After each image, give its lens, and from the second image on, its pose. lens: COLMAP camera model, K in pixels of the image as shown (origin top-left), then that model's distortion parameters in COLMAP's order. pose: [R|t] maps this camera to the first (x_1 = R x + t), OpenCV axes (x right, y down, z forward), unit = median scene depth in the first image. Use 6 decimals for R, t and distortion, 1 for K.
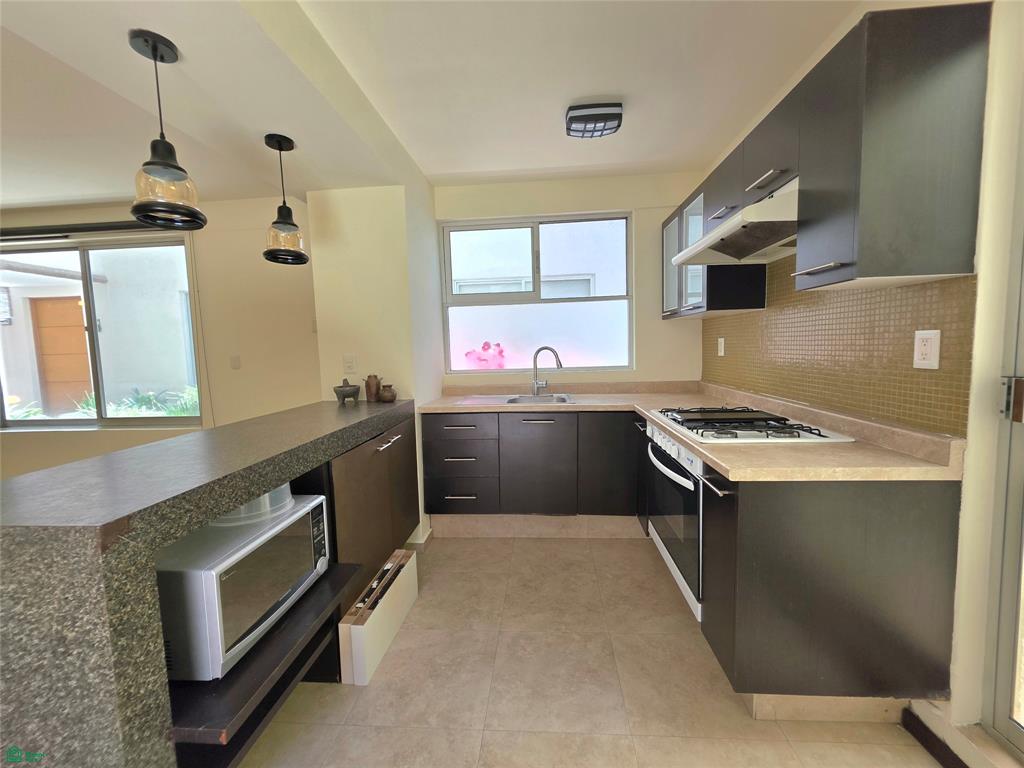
lens RADIAL K [[416.9, 0, 515.3], [0, 416.9, 383.7], [0, 0, 1]] dist [0.001203, -0.001991]
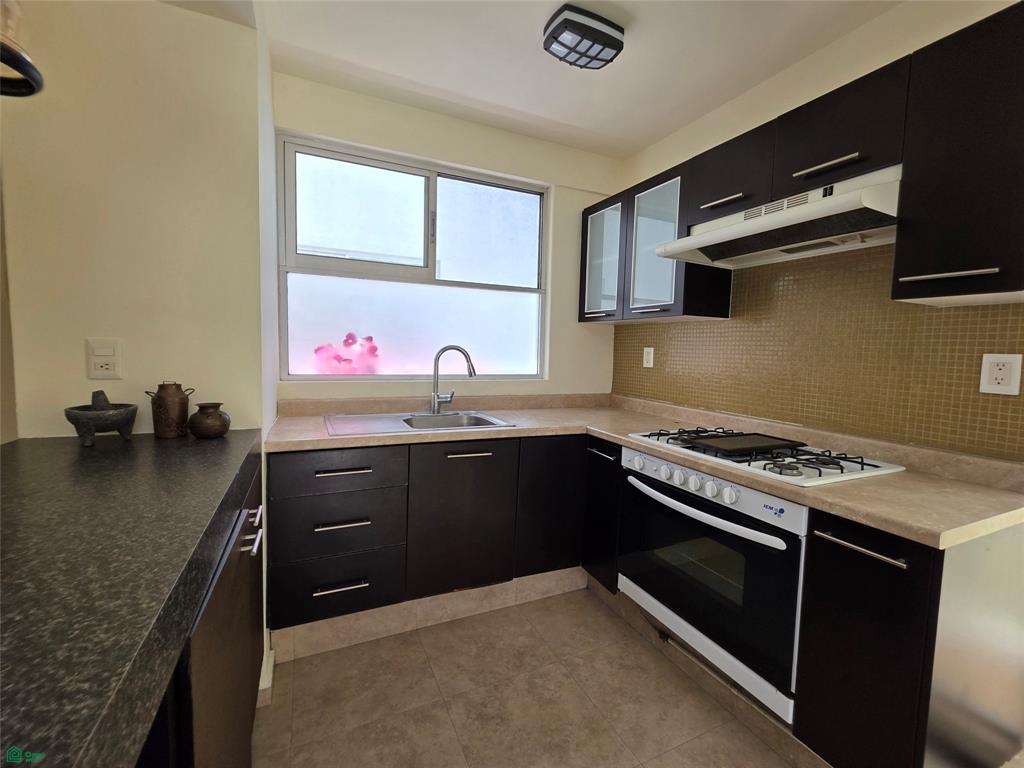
lens RADIAL K [[441.1, 0, 518.9], [0, 441.1, 381.7], [0, 0, 1]] dist [0.000145, 0.000026]
pose [[0.867708, 0.017458, 0.496767, -0.218071], [-0.010812, 0.999809, -0.016250, -0.016380], [-0.496956, 0.008729, 0.867732, 0.303713]]
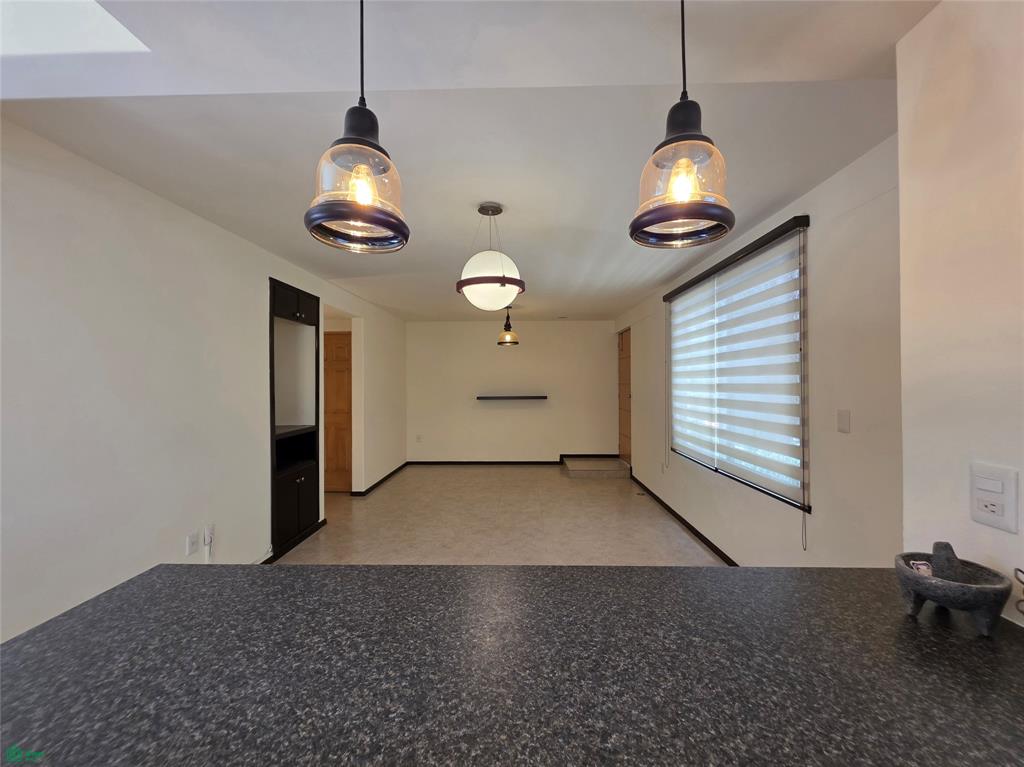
lens RADIAL K [[416.9, 0, 512.9], [0, 416.9, 382.9], [0, 0, 1]] dist [0.001203, -0.001991]
pose [[0.053135, 0.028133, -0.998191, -0.105825], [-0.089900, 0.995679, 0.023276, -0.092809], [0.994532, 0.088501, 0.055435, 0.554197]]
